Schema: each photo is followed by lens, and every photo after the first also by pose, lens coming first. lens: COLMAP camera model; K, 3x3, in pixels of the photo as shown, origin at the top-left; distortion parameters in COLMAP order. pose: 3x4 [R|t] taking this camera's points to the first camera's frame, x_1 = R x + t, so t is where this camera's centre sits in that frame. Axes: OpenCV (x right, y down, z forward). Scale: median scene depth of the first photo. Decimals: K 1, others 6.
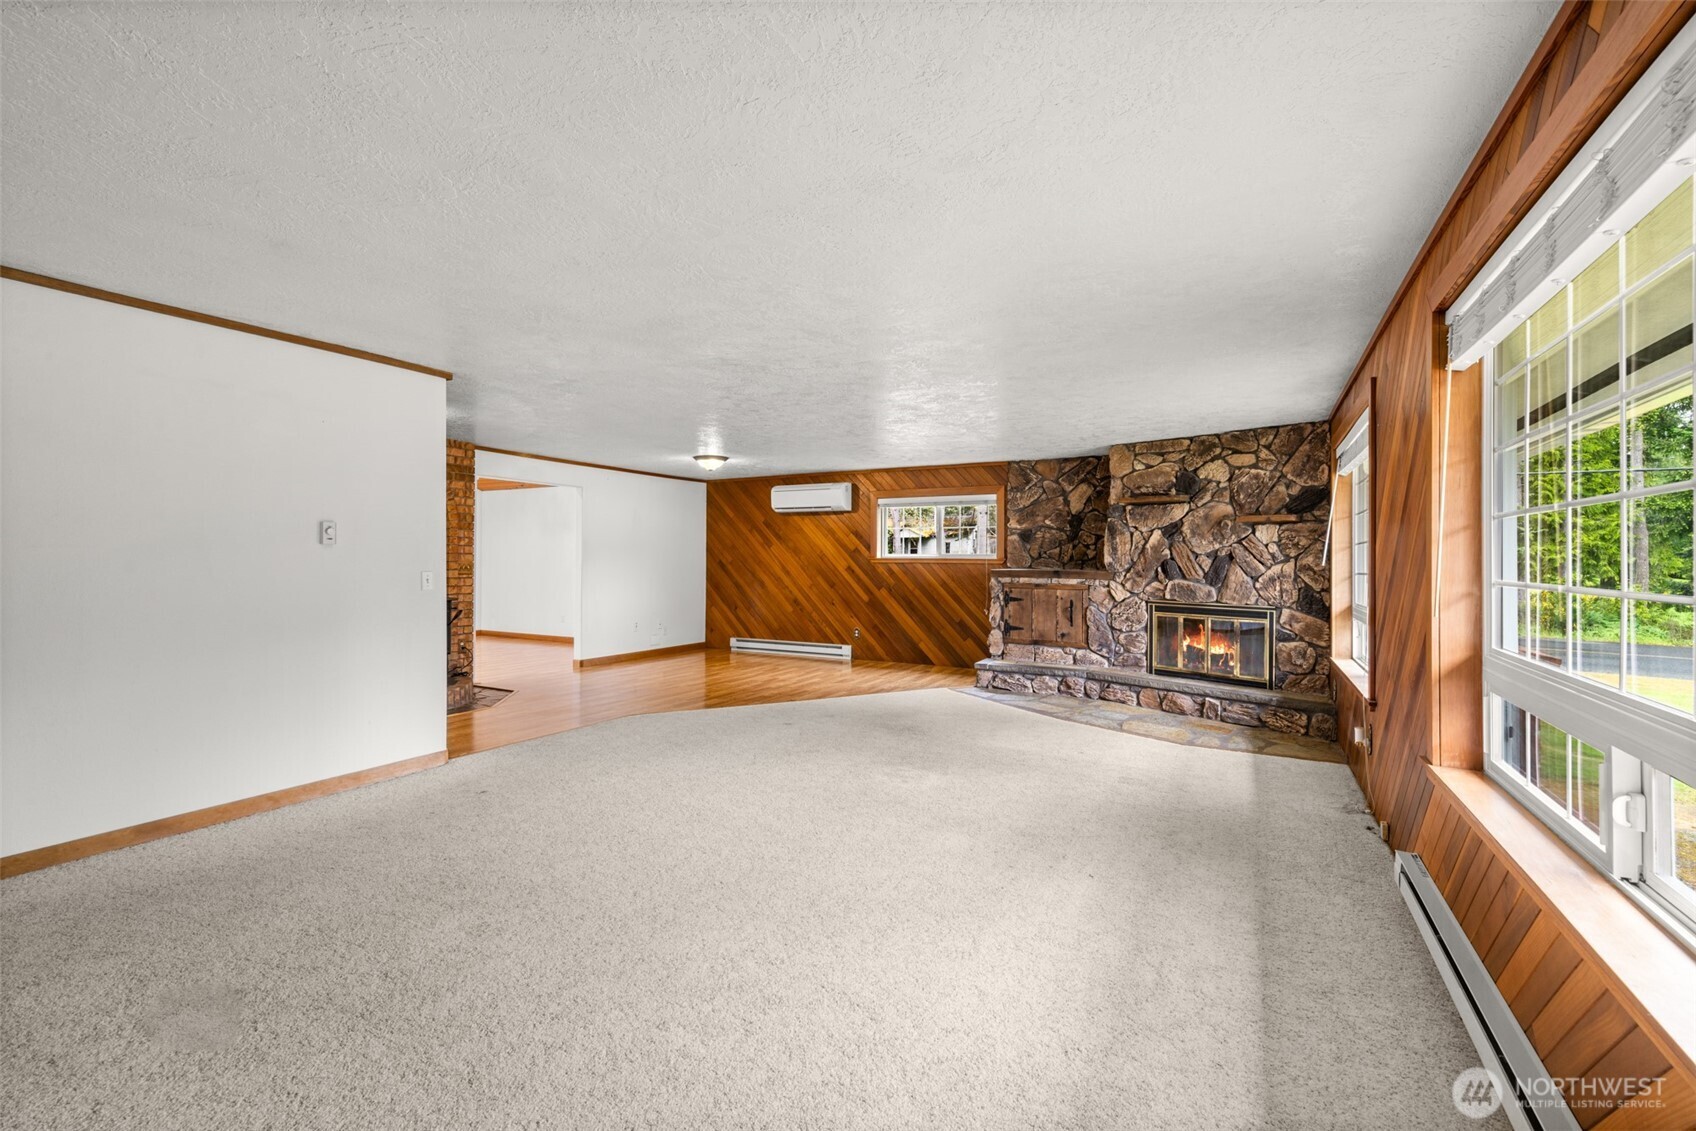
lens RADIAL K [[720.5, 0, 832.1], [0, 720.5, 558.7], [0, 0, 1]] dist [0.001072, -0.000035]
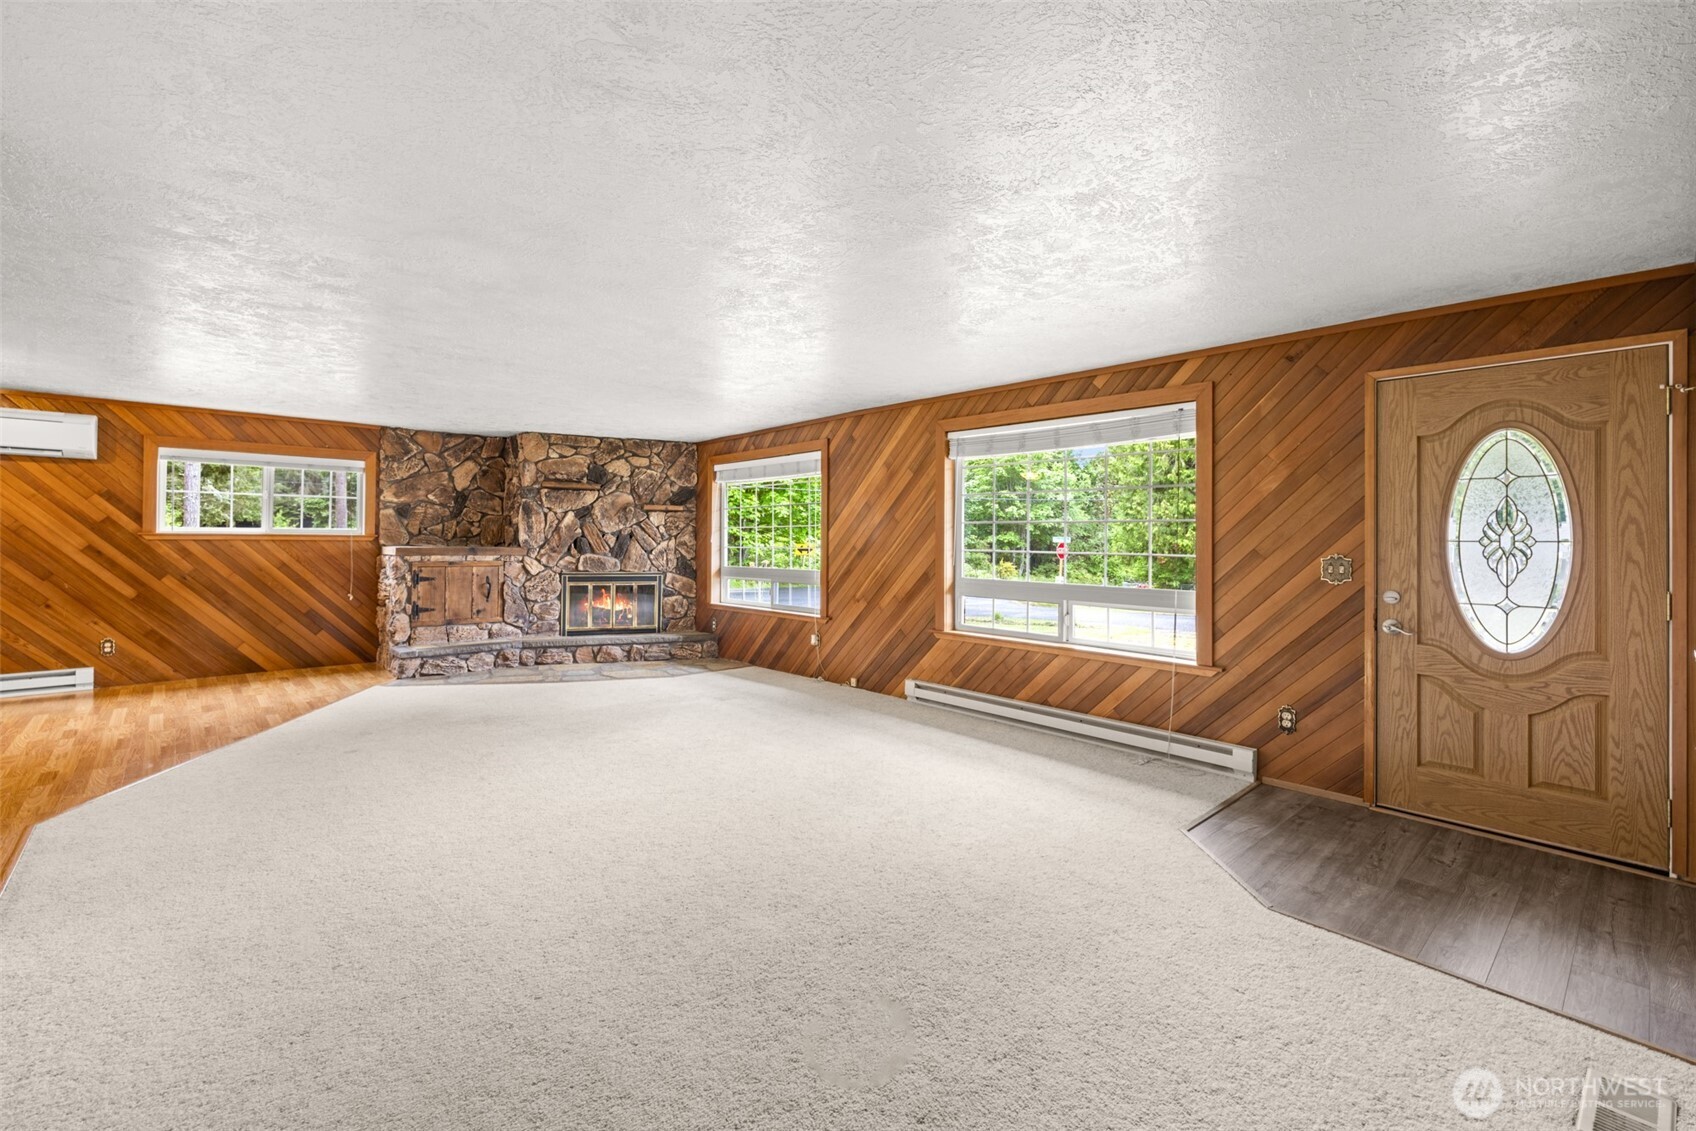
lens RADIAL K [[725.9, 0, 836.3], [0, 725.9, 535.0], [0, 0, 1]] dist [-0.000322, 0.000363]
pose [[0.316634, 0.002390, 0.948545, -0.514298], [-0.007941, 0.999968, 0.000131, -0.005648], [-0.948515, -0.007574, 0.316643, 0.214211]]
